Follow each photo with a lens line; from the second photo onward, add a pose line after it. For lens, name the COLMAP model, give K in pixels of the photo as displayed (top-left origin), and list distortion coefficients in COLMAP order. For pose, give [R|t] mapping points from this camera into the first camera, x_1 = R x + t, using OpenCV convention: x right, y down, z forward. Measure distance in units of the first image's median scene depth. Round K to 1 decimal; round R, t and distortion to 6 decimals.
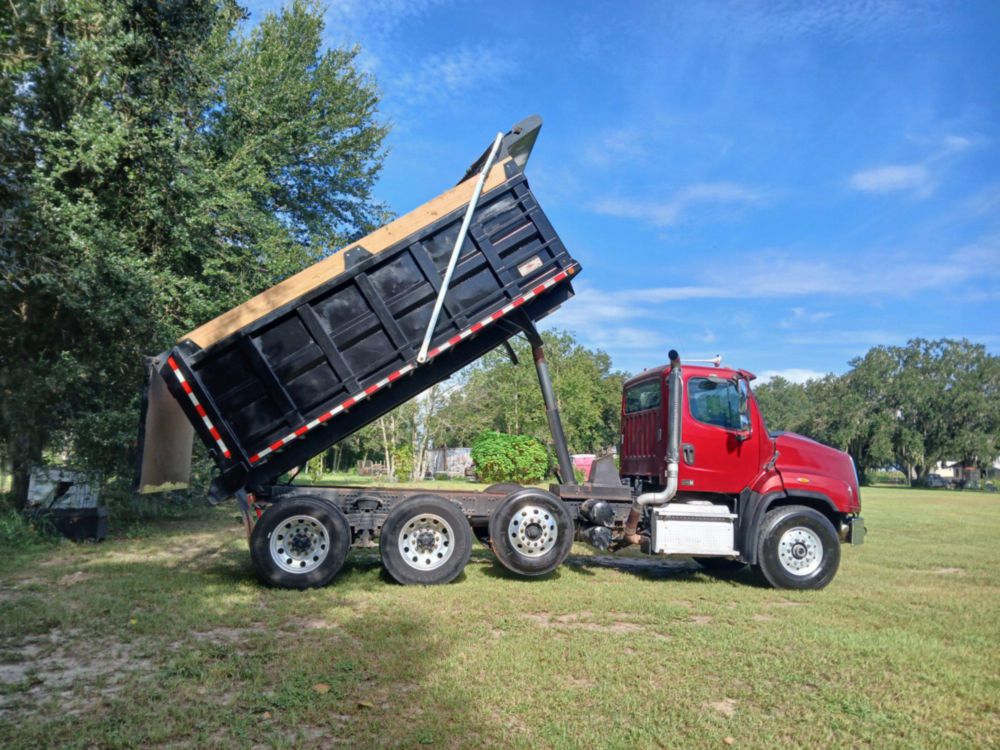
lens RADIAL K [[813.7, 0, 500.0], [0, 813.7, 375.0], [0, 0, 1]] dist [0.110092, -0.189341]
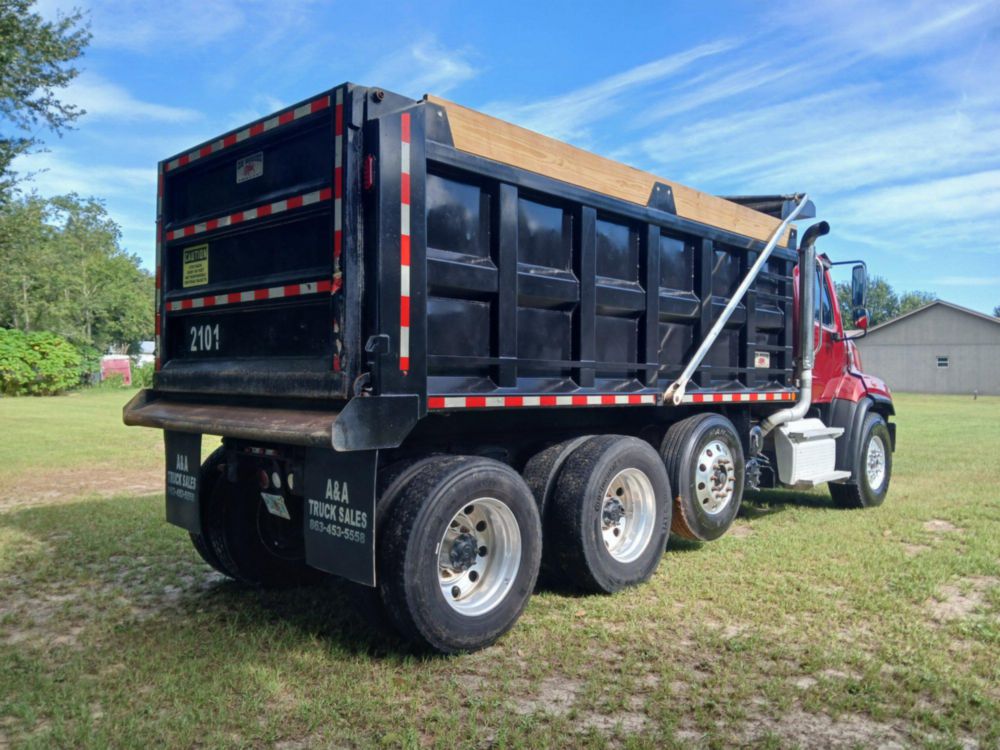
lens RADIAL K [[805.5, 0, 496.6], [0, 805.5, 385.5], [0, 0, 1]] dist [0.051713, -0.087908]
pose [[0.771502, -0.041682, 0.634860, -0.497330], [-0.047448, 0.991303, 0.122745, 0.041610], [-0.634455, -0.124821, 0.762815, 0.589622]]
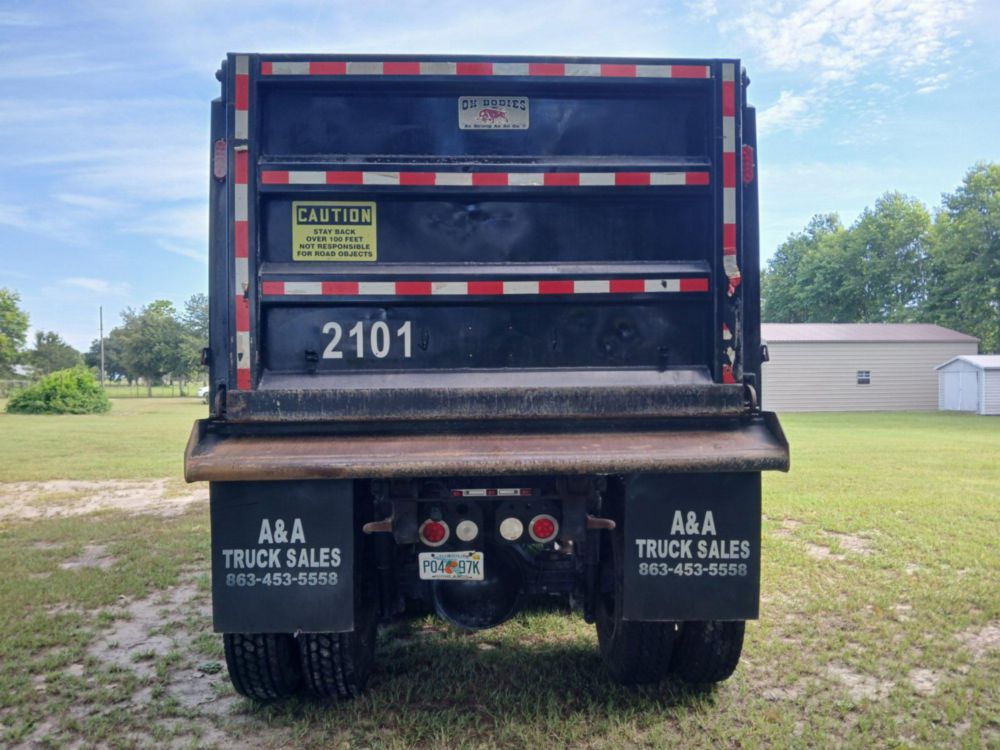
lens RADIAL K [[805.5, 0, 496.6], [0, 805.5, 385.5], [0, 0, 1]] dist [0.051713, -0.087908]
pose [[0.051362, -0.041995, 0.997797, -0.662064], [-0.098925, 0.993988, 0.046926, 0.082305], [-0.993768, -0.101117, 0.046899, 1.036376]]
